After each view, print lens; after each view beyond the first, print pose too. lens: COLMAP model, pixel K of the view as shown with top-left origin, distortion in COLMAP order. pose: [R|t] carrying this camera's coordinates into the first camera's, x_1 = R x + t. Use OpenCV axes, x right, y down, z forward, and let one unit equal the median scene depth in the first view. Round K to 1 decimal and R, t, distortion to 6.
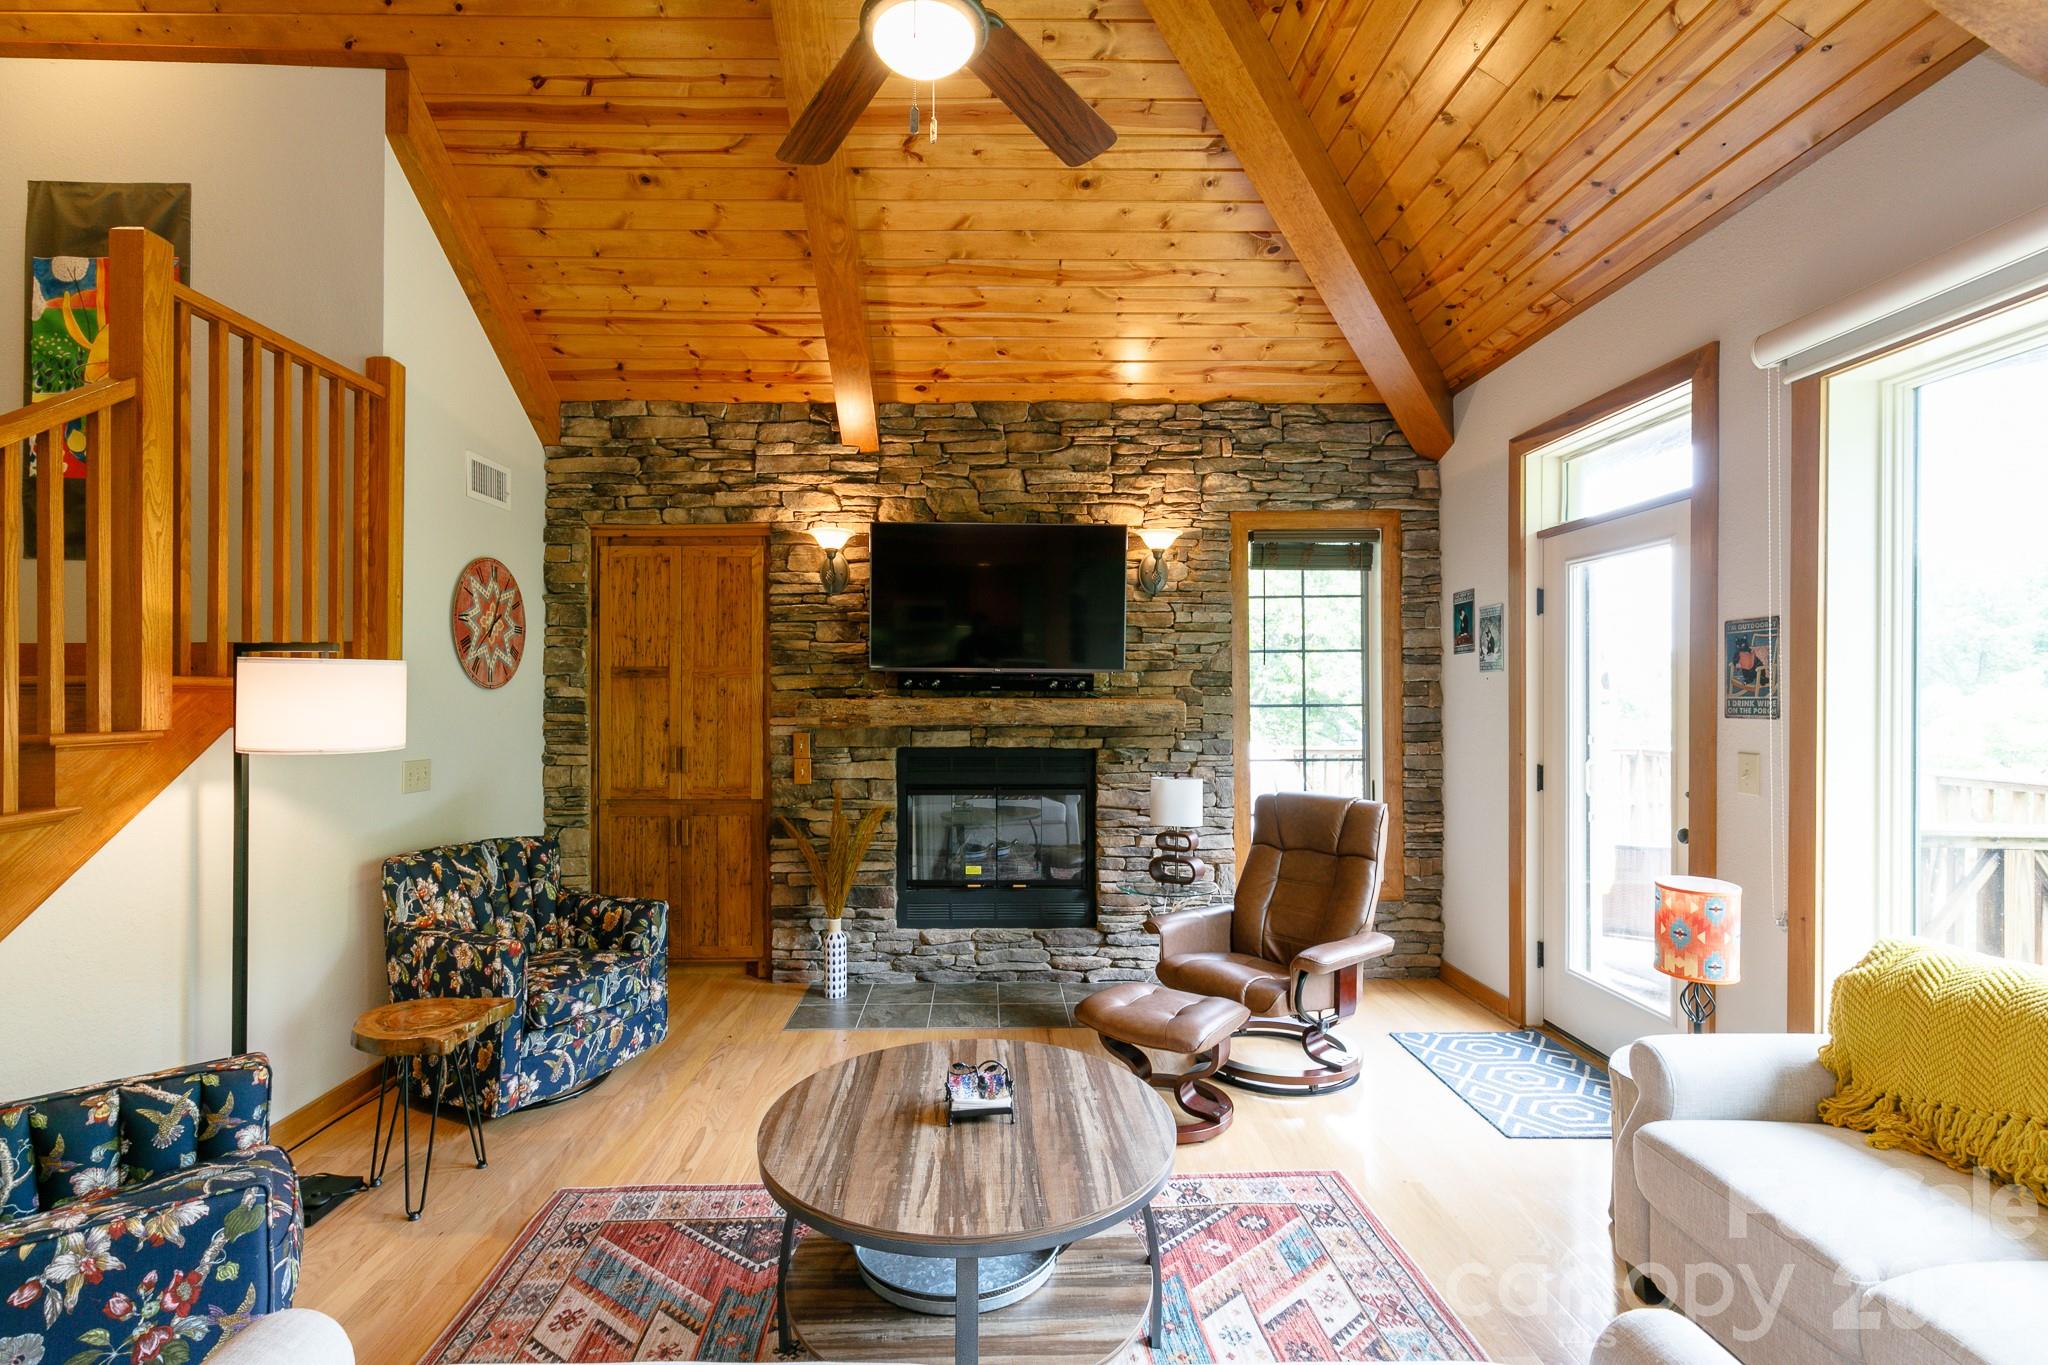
lens RADIAL K [[909.5, 0, 992.0], [0, 909.5, 684.9], [0, 0, 1]] dist [0.005818, -0.000511]
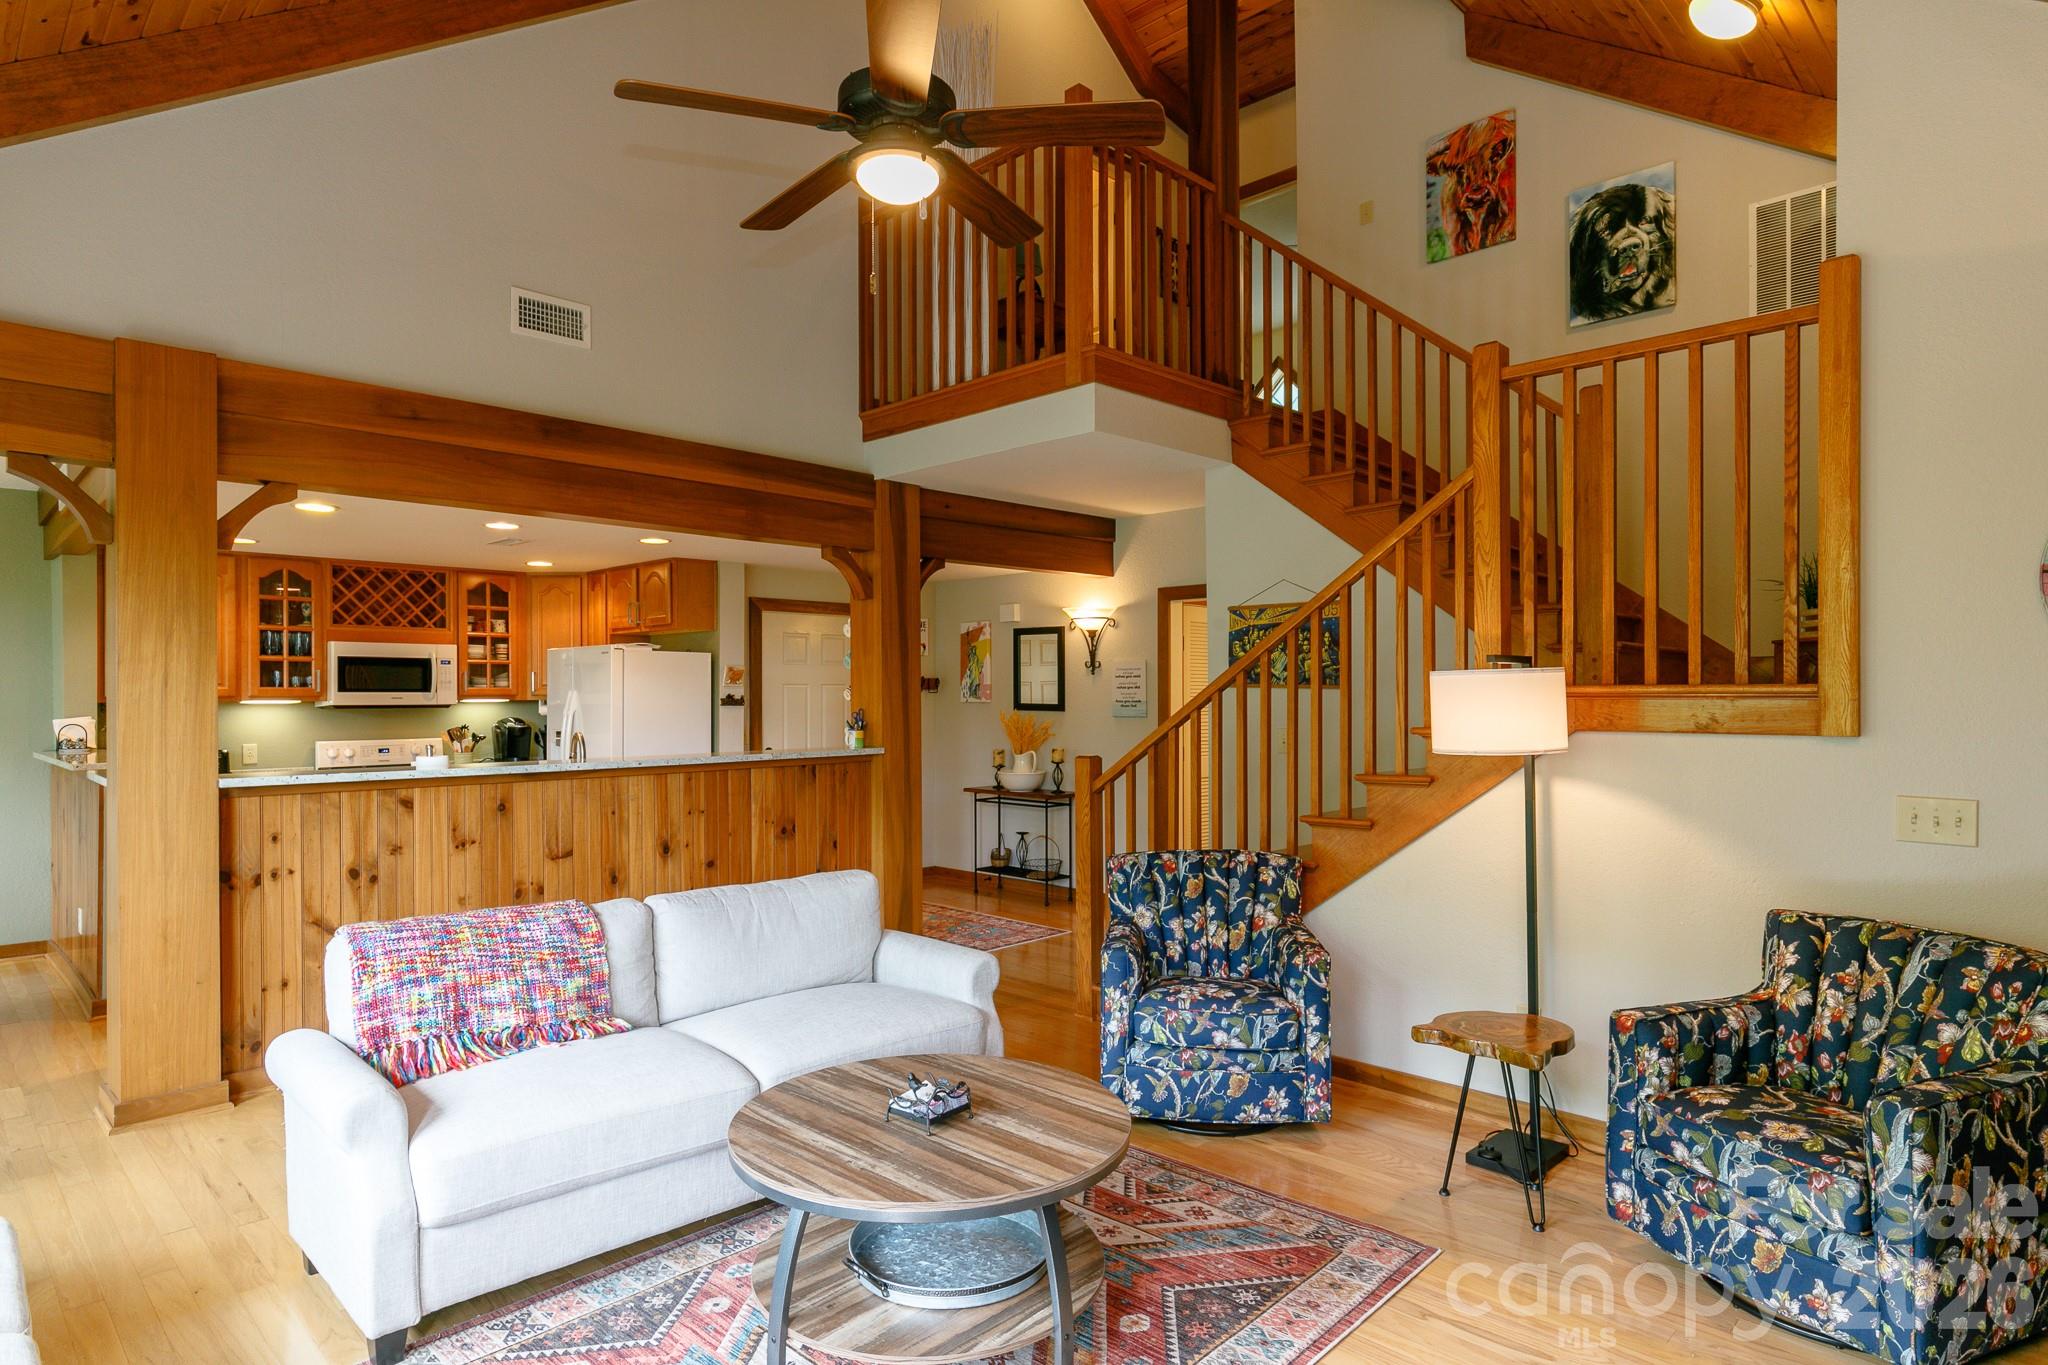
lens RADIAL K [[1094.5, 0, 998.8], [0, 1094.5, 694.8], [0, 0, 1]] dist [0.008267, -0.000137]
pose [[-0.715299, 0.004326, -0.698805, 0.338872], [0.008996, 0.999955, -0.003018, 0.000467], [0.698760, -0.008445, -0.715306, 0.838245]]
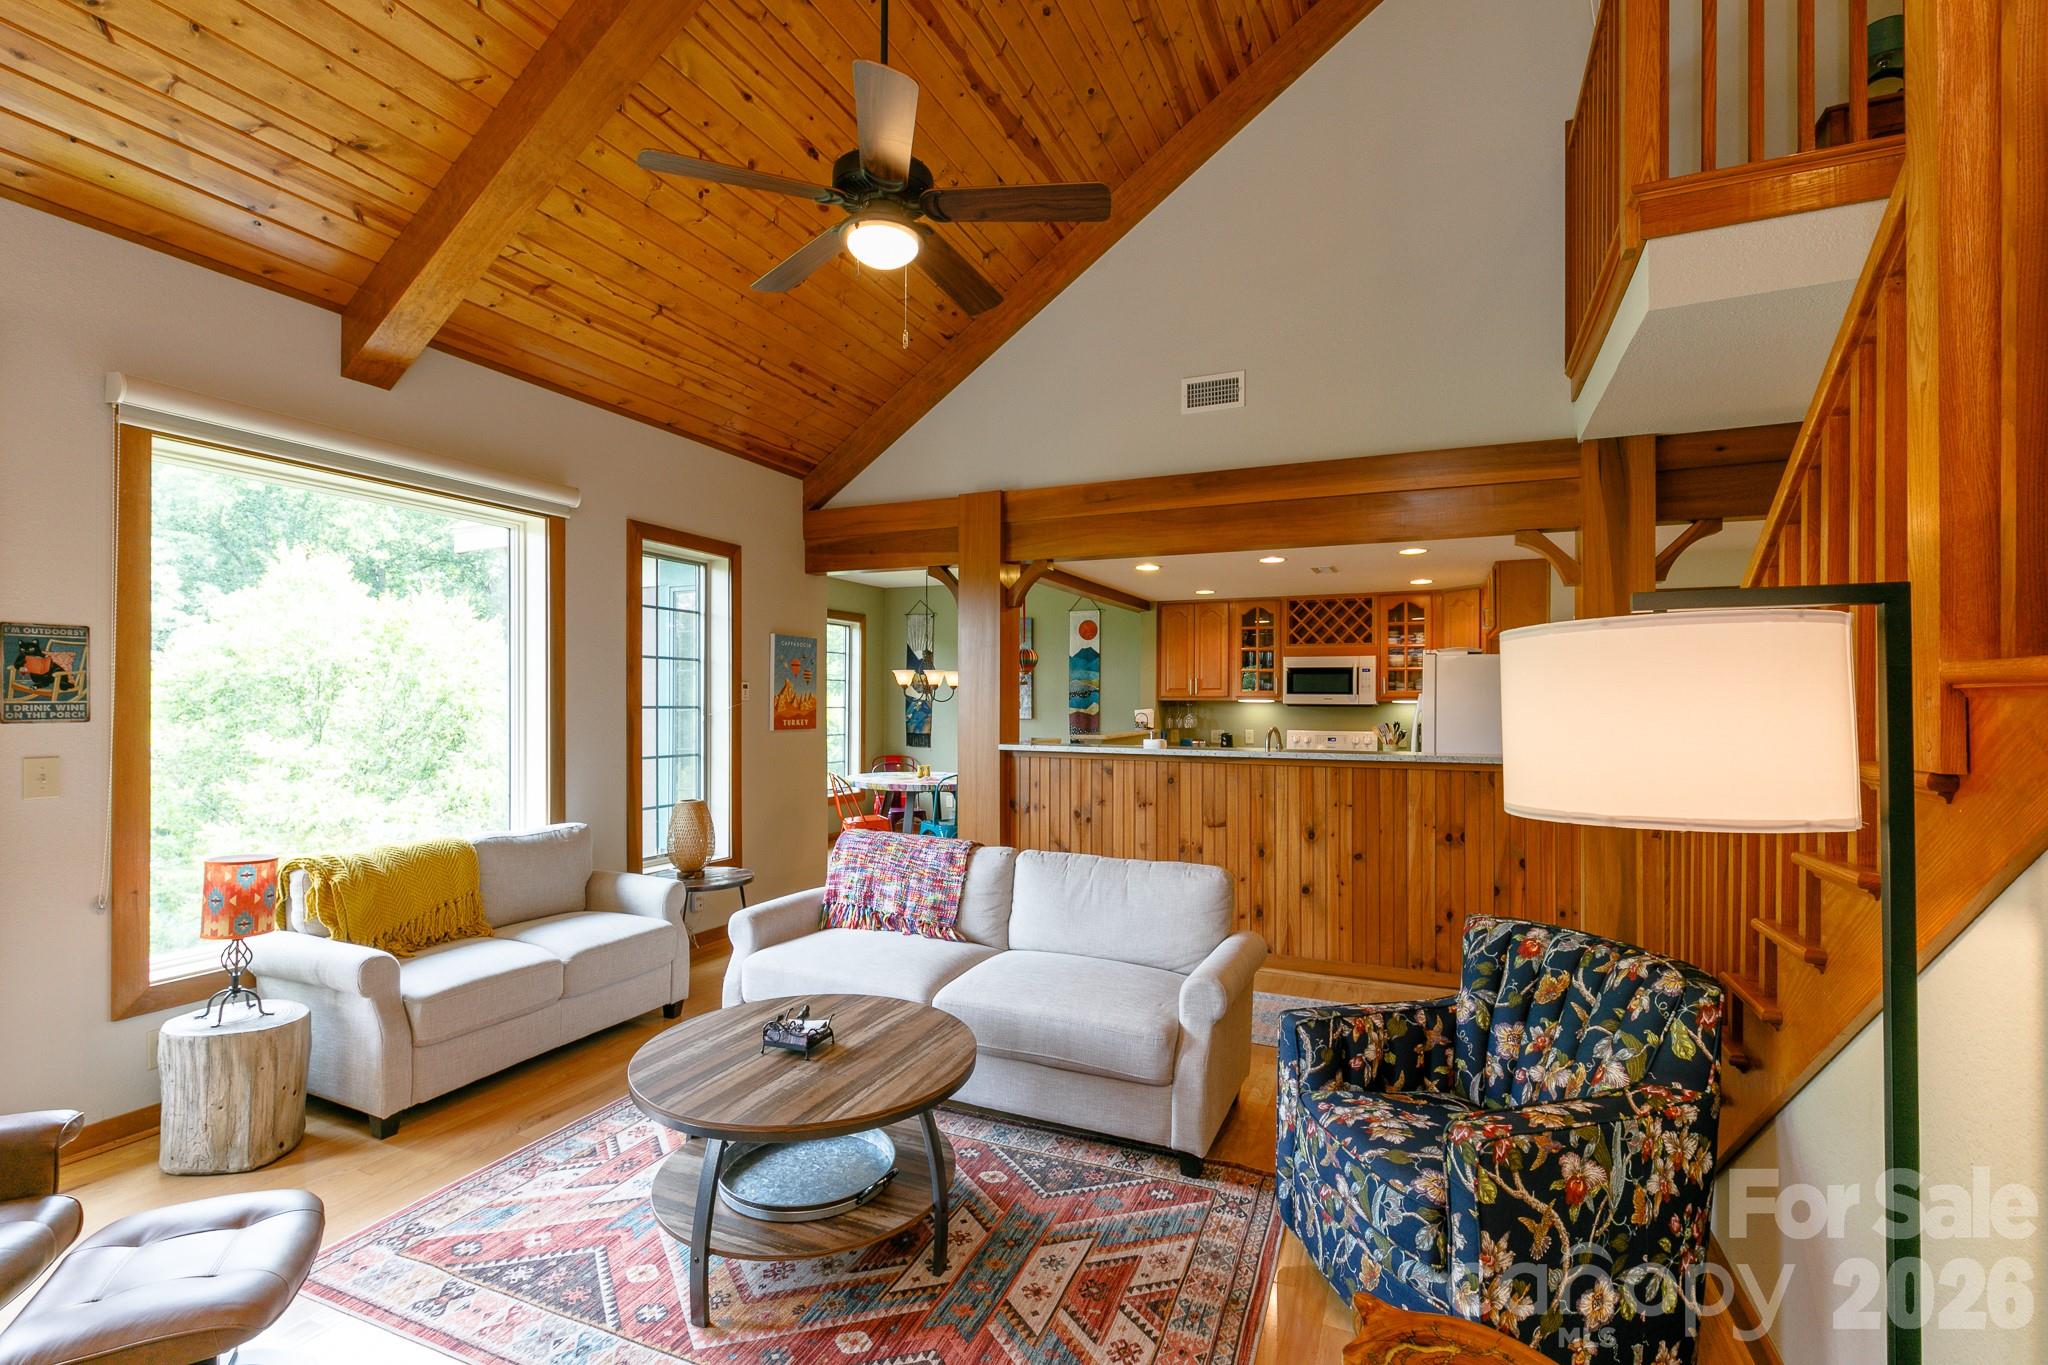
lens RADIAL K [[909.5, 0, 1051.6], [0, 909.5, 695.8], [0, 0, 1]] dist [0.005818, -0.000511]
pose [[-0.920225, -0.000616, 0.391390, -0.344080], [-0.004964, 0.999937, -0.010097, 0.006803], [-0.391359, -0.011234, -0.920170, 0.860027]]
